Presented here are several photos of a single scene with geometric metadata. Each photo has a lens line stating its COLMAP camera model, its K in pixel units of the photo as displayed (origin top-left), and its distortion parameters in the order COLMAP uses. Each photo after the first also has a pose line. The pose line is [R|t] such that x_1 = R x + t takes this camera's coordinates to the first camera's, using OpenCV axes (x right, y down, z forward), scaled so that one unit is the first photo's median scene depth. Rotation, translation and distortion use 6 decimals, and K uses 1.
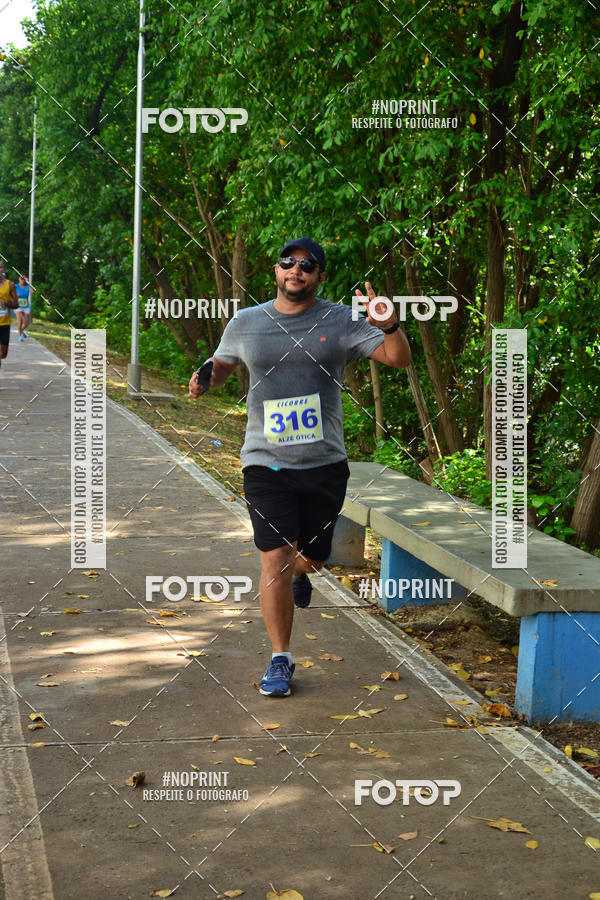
lens RADIAL K [[1636.9, 0, 298.9], [0, 1636.9, 452.8], [0, 0, 1]] dist [0.006840, 0.000000]
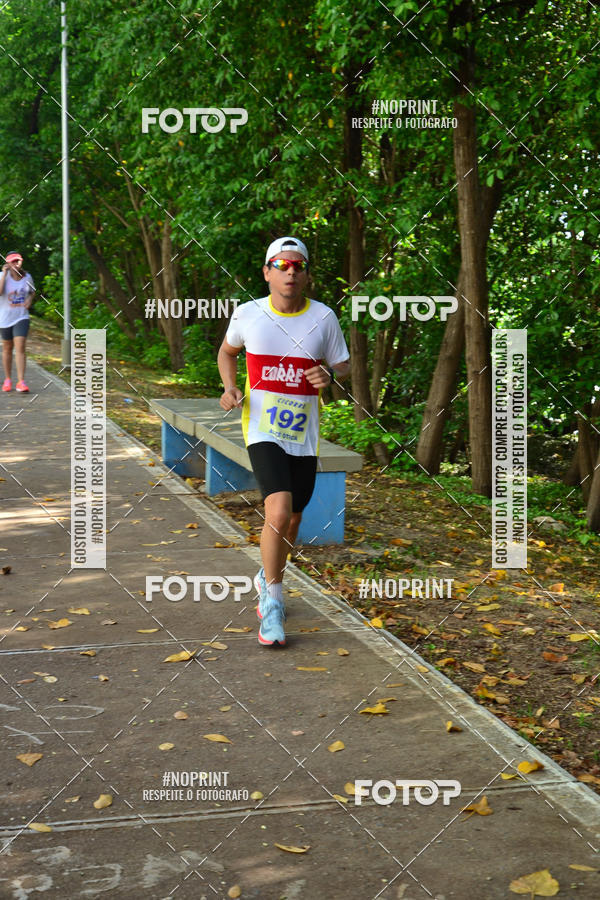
lens RADIAL K [[1636.9, 0, 305.2], [0, 1636.9, 452.6], [0, 0, 1]] dist [0.006840, 0.000000]
pose [[0.999308, -0.029342, 0.022845, 0.045635], [0.029092, 0.999514, 0.011211, 0.020312], [-0.023163, -0.010539, 0.999676, -0.174521]]
